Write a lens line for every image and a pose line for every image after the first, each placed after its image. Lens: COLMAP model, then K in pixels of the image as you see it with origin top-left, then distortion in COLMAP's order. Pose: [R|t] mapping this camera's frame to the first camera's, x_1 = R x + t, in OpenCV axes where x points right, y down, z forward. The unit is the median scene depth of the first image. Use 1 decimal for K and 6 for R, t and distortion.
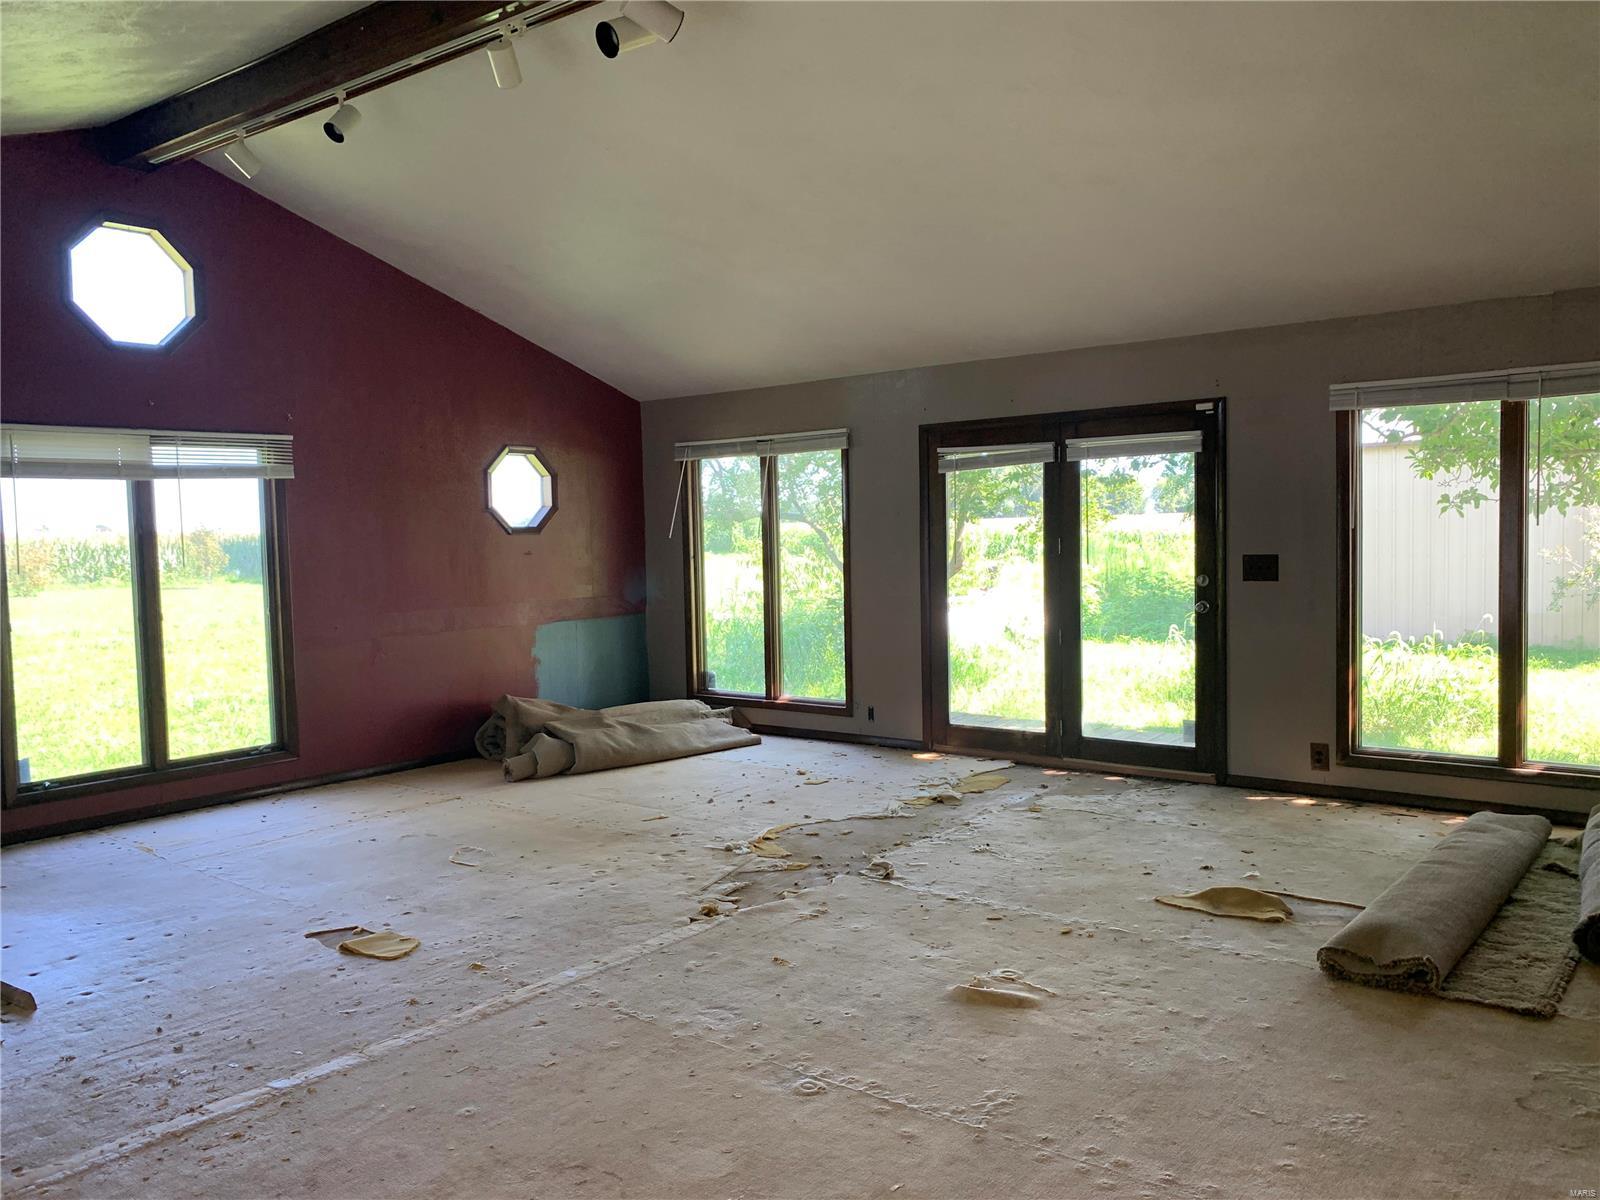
lens RADIAL K [[1244.8, 0, 800.0], [0, 1244.8, 600.0], [0, 0, 1]] dist [0.094547, -0.131236]
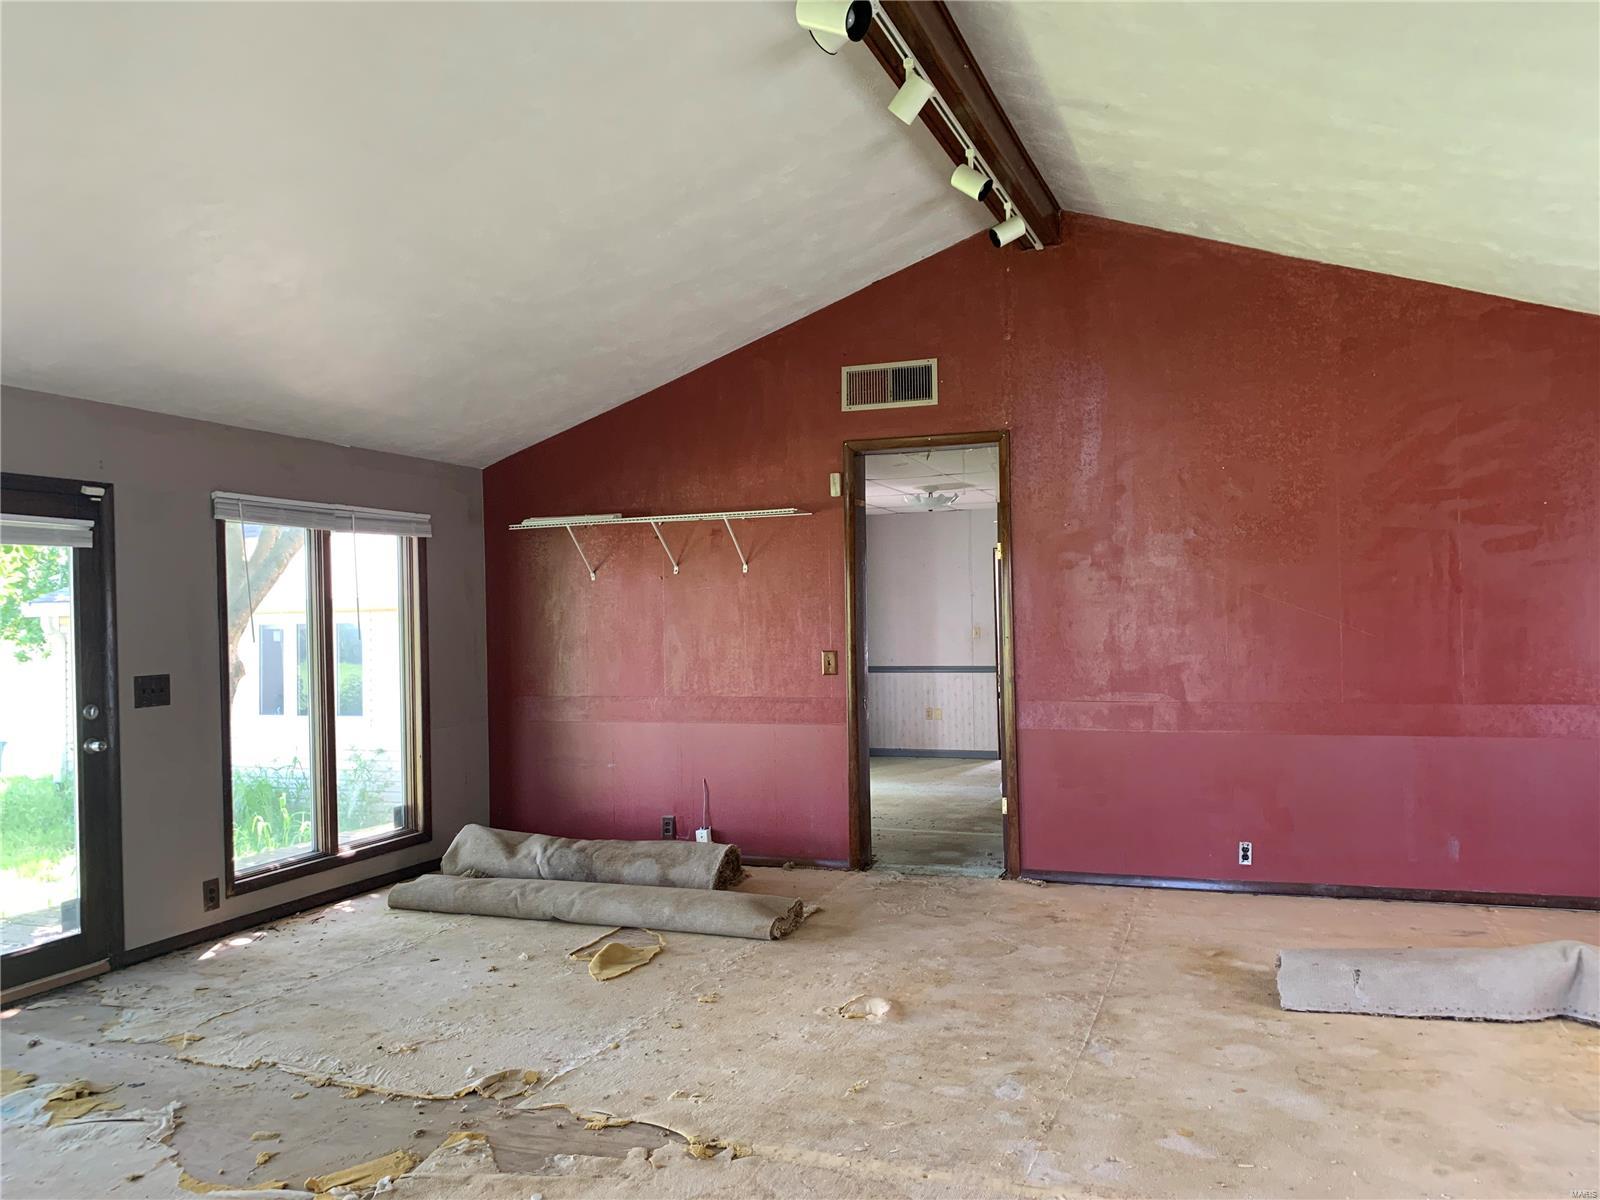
lens RADIAL K [[1222.7, 0, 840.0], [0, 1222.7, 602.3], [0, 0, 1]] dist [0.006381, 0.000097]
pose [[-0.324998, 0.039247, 0.944900, -0.658102], [0.083323, 0.996441, -0.012729, -0.041942], [-0.942037, 0.074595, -0.327111, 0.964895]]
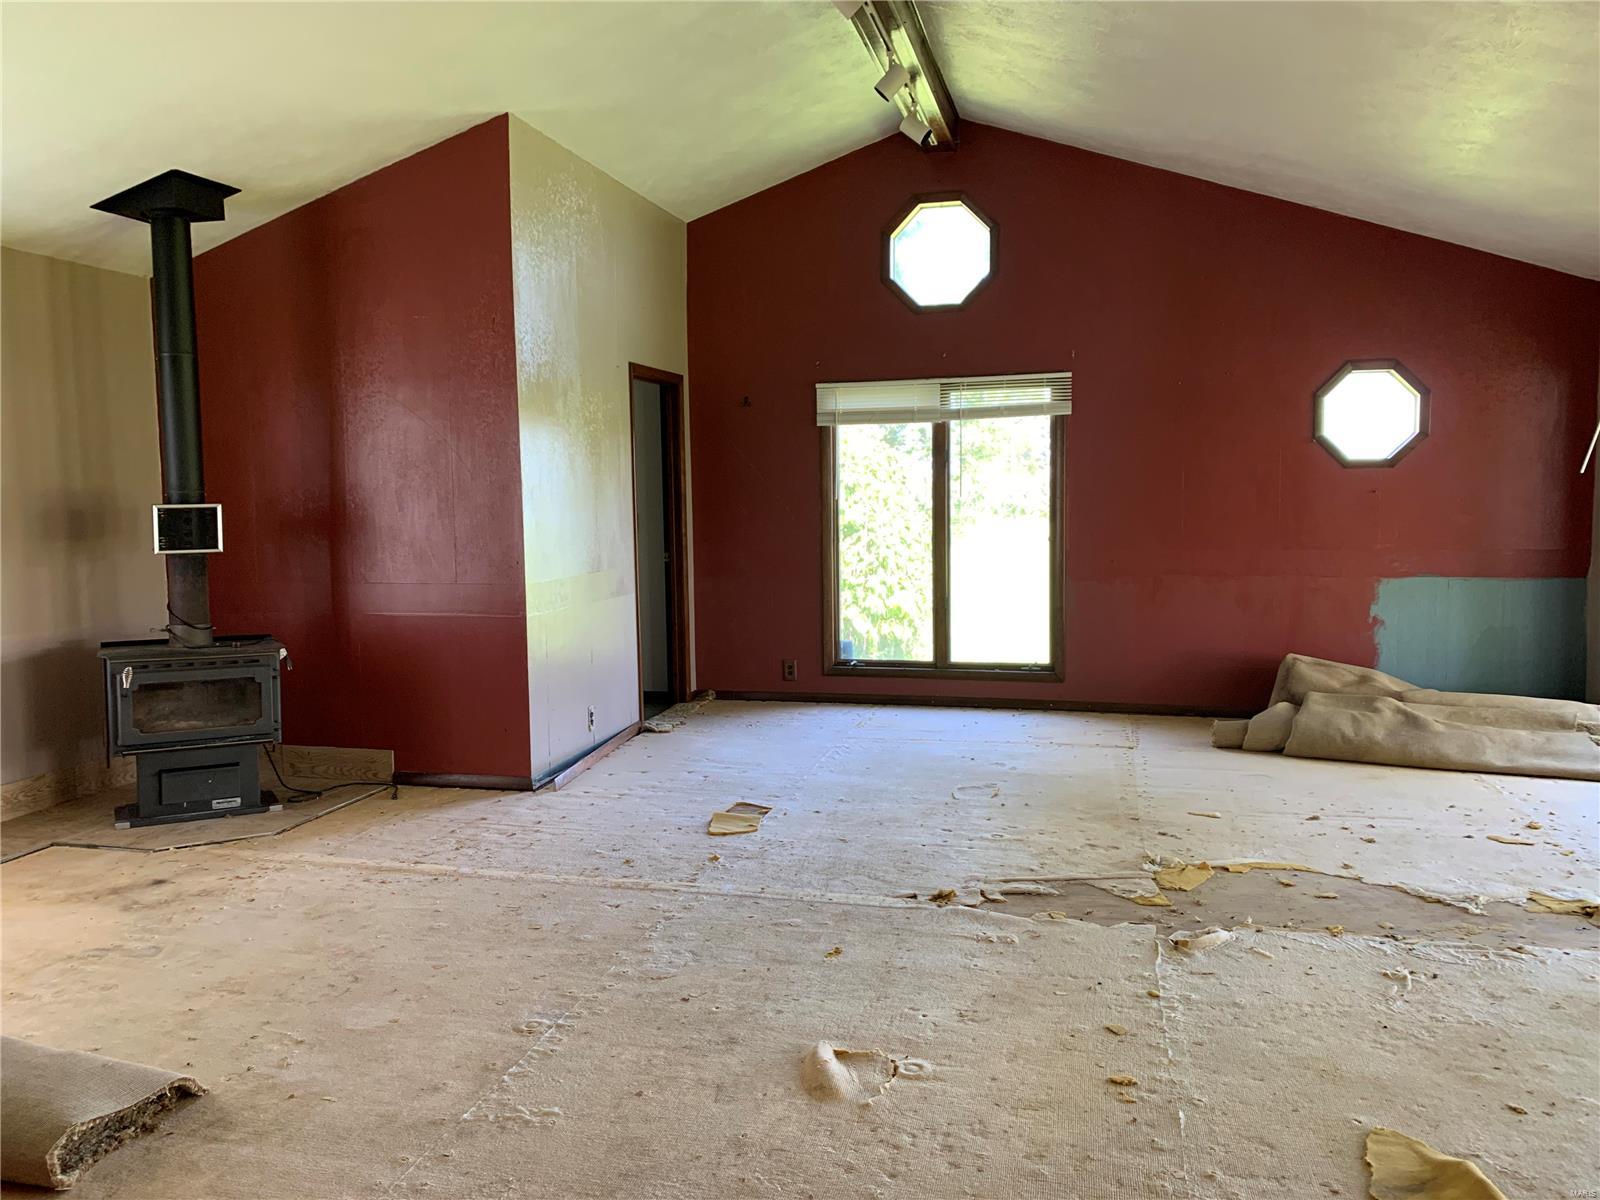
lens RADIAL K [[1244.8, 0, 800.0], [0, 1244.8, 600.0], [0, 0, 1]] dist [0.094547, -0.131236]
pose [[0.413953, 0.099829, -0.904808, 0.568306], [-0.051085, 0.994950, 0.086403, -0.026922], [0.908863, 0.010456, 0.416963, 0.457196]]
